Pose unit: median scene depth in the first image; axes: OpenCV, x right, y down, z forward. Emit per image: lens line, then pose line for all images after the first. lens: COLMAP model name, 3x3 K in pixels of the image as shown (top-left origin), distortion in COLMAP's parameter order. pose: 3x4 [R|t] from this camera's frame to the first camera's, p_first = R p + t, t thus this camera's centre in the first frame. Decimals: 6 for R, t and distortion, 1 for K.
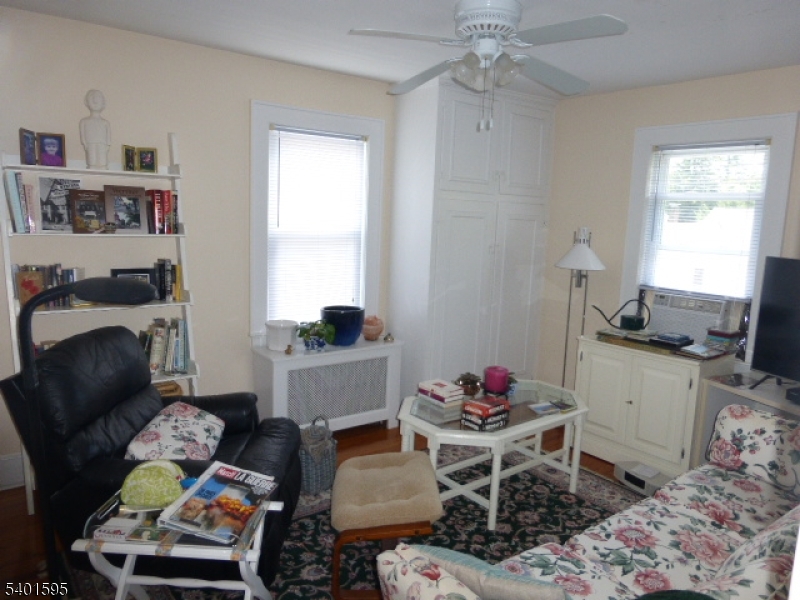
lens RADIAL K [[585.0, 0, 401.7], [0, 585.0, 302.9], [0, 0, 1]] dist [-0.034541, 0.031225]
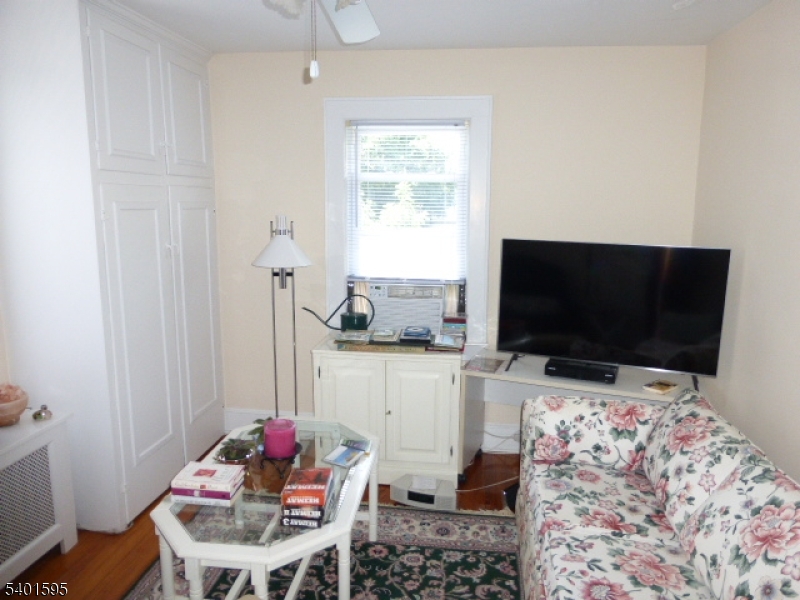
lens RADIAL K [[585.0, 0, 401.7], [0, 585.0, 302.9], [0, 0, 1]] dist [-0.034541, 0.031225]
pose [[0.698877, -0.153313, 0.698617, -0.225168], [0.121876, 0.987998, 0.094897, -0.090194], [-0.704782, 0.018823, 0.709174, 0.413653]]
